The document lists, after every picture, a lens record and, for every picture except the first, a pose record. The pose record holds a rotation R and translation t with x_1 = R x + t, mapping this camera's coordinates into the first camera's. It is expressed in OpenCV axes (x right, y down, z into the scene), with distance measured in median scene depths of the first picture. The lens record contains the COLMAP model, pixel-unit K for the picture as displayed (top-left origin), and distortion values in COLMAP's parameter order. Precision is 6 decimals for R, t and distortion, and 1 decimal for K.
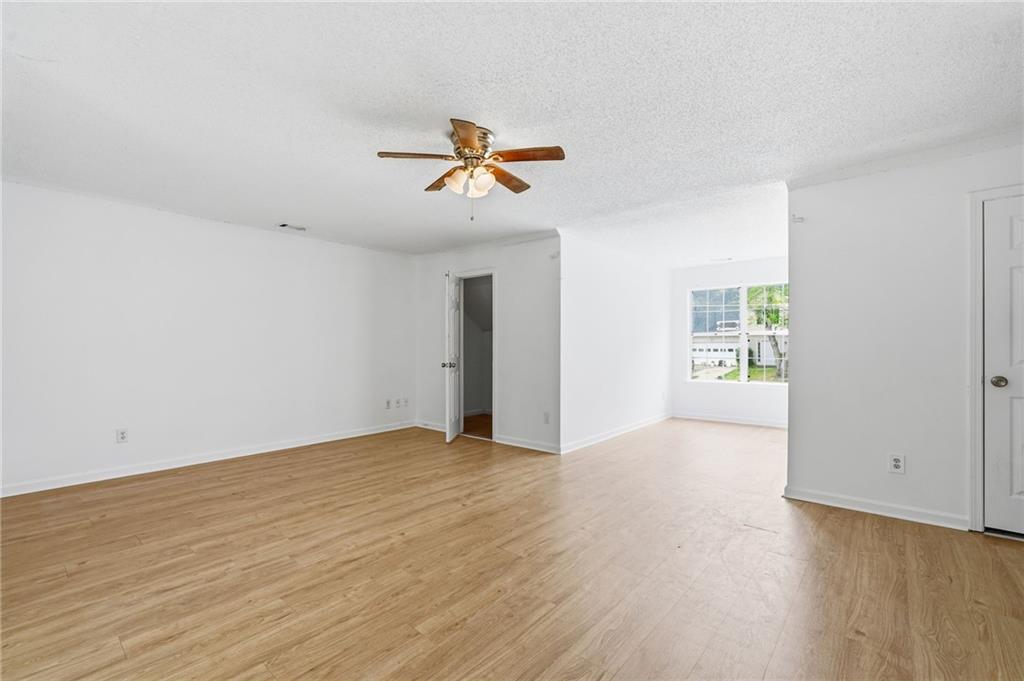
lens RADIAL K [[452.2, 0, 500.1], [0, 452.2, 343.7], [0, 0, 1]] dist [0.008666, -0.000638]
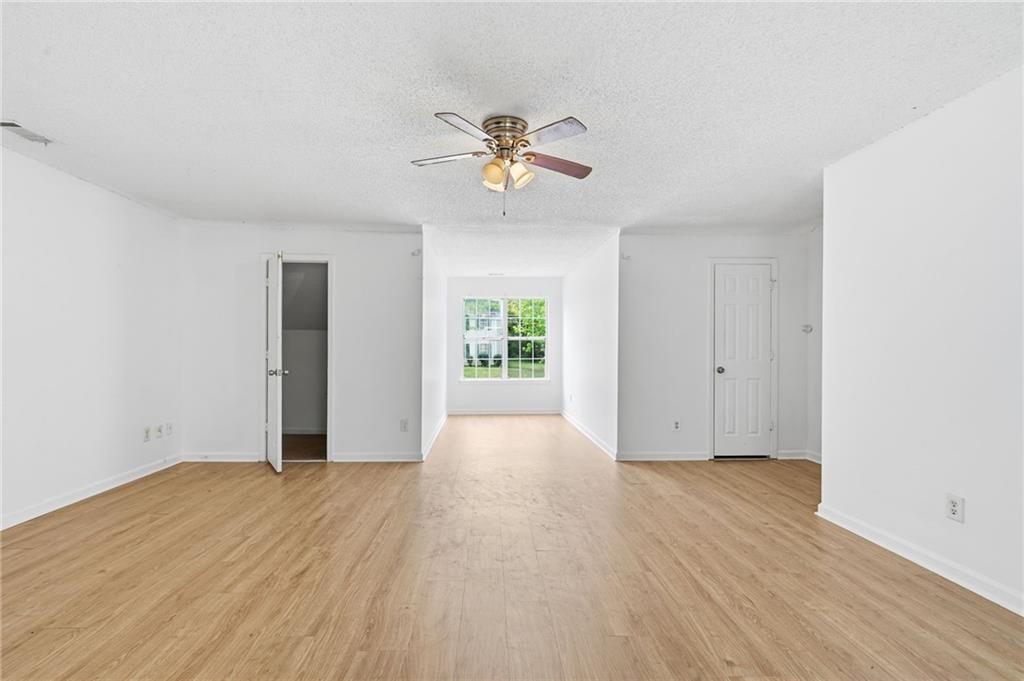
lens RADIAL K [[452.2, 0, 524.4], [0, 452.2, 358.0], [0, 0, 1]] dist [0.008666, -0.000638]
pose [[0.724812, -0.012895, 0.688826, -0.513422], [-0.008843, 0.999568, 0.028018, -0.006532], [-0.688890, -0.026399, 0.724385, 0.217170]]
